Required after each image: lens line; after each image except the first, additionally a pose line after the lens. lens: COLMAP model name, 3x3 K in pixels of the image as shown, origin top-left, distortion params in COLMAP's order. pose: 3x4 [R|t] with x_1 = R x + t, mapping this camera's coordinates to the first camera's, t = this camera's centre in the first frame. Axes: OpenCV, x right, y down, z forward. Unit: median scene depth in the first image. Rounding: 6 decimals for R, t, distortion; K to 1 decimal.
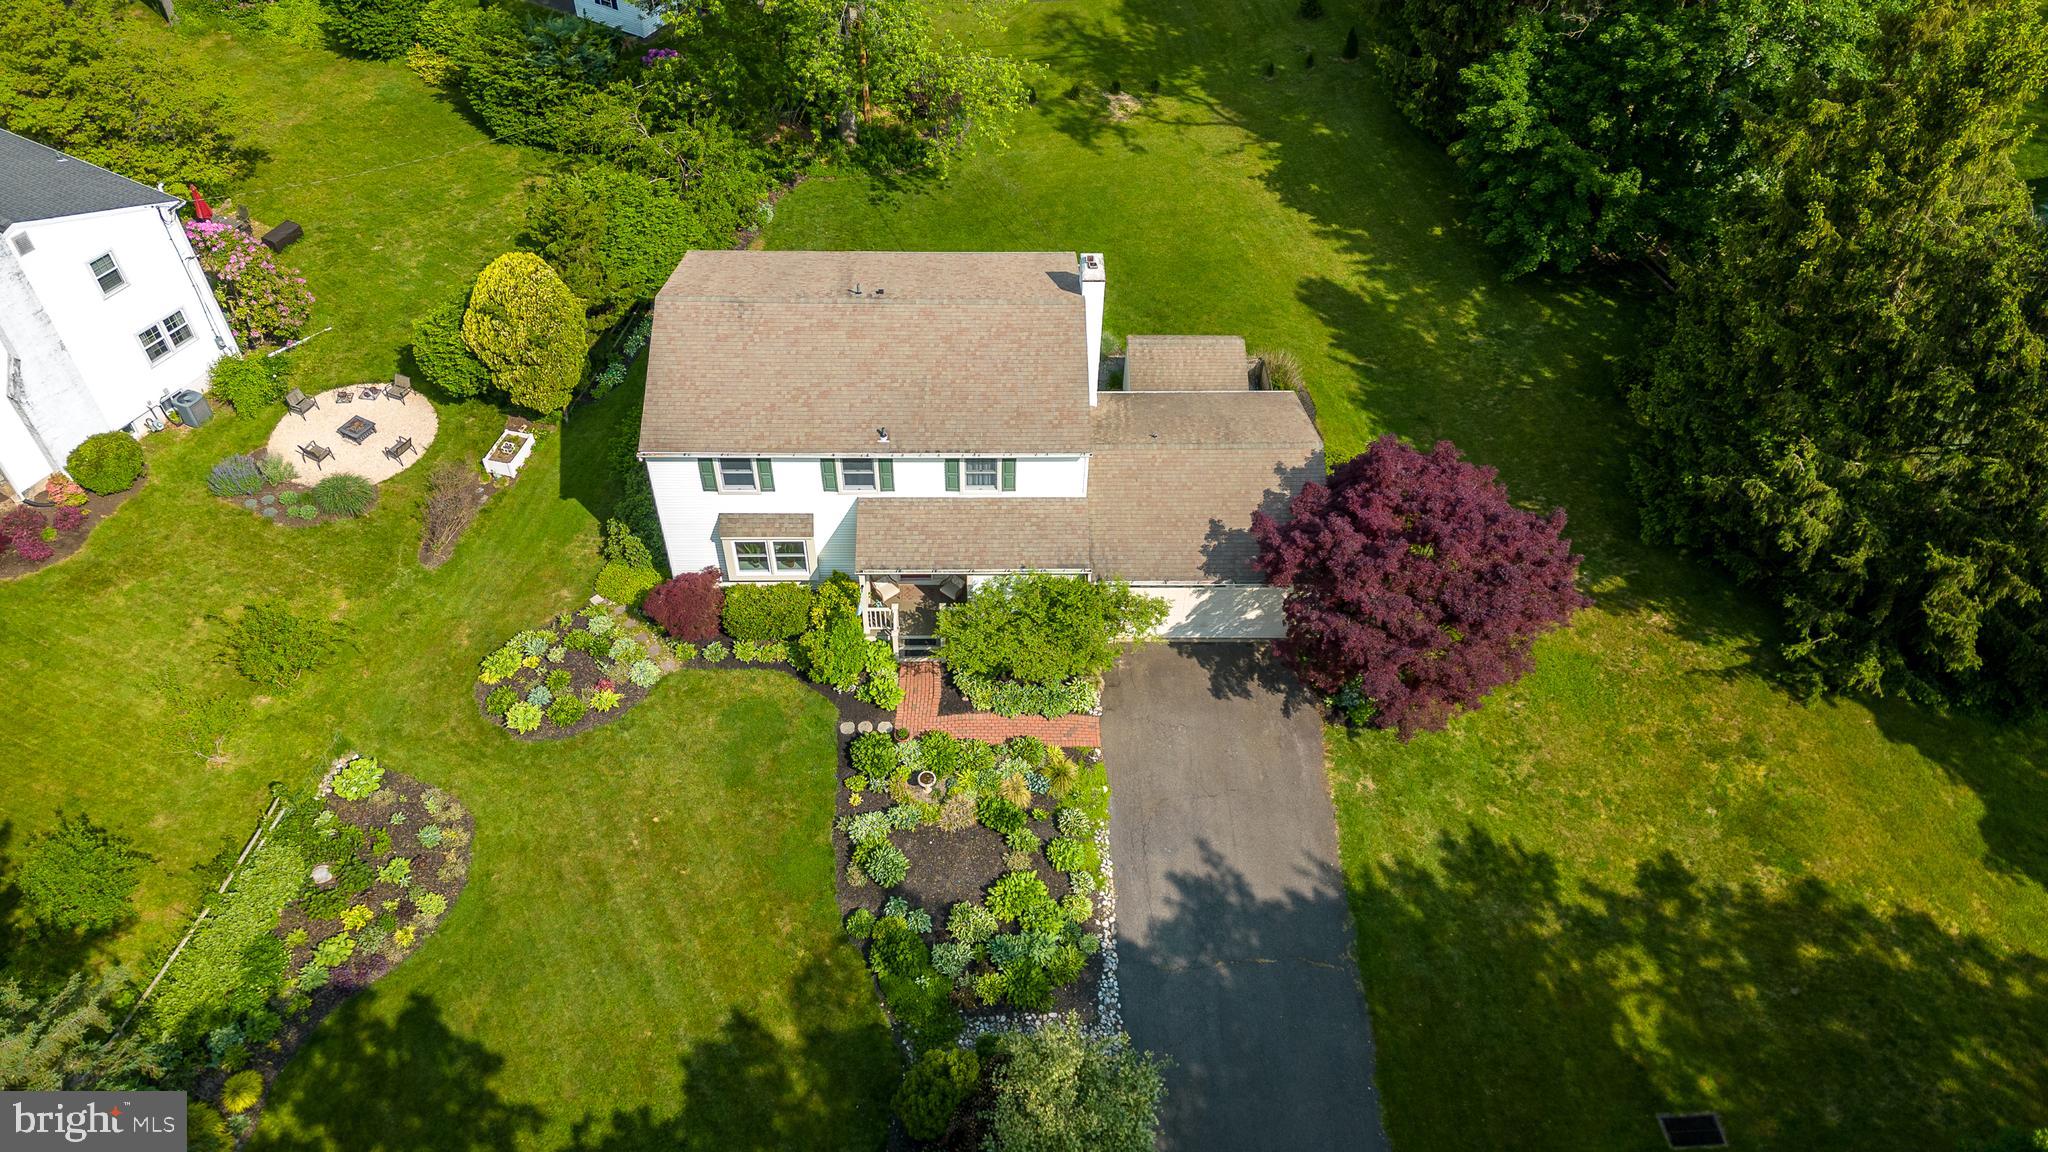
lens RADIAL K [[1462.2, 0, 992.7], [0, 1462.2, 573.1], [0, 0, 1]] dist [0.048184, 0.001227]
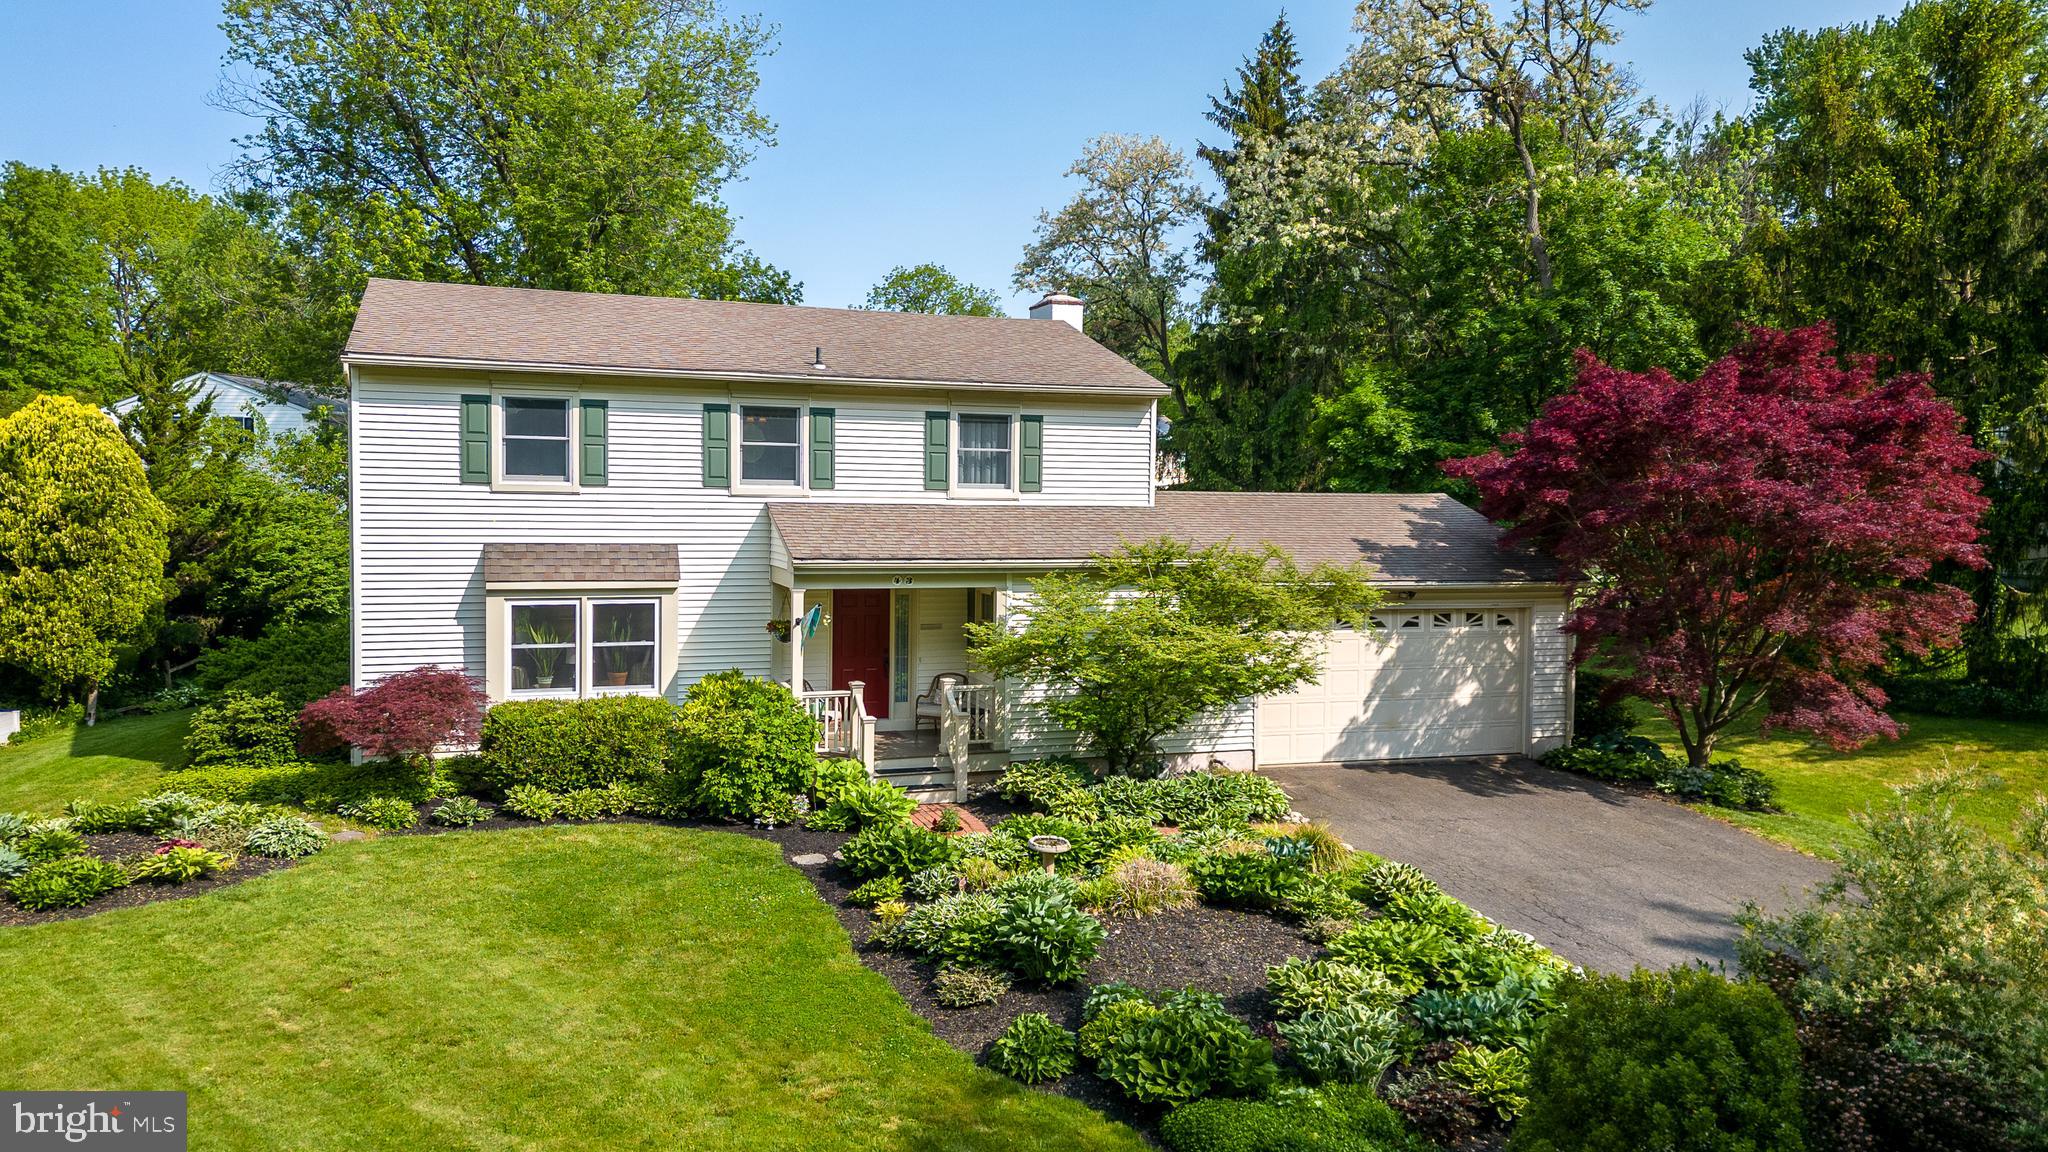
lens RADIAL K [[1527.5, 0, 1026.1], [0, 1527.5, 526.4], [0, 0, 1]] dist [0.052770, 0.000114]
pose [[0.943978, 0.002377, 0.330001, -0.187740], [0.226358, 0.723002, -0.652710, 0.342836], [-0.240143, 0.690842, 0.681960, 0.602071]]
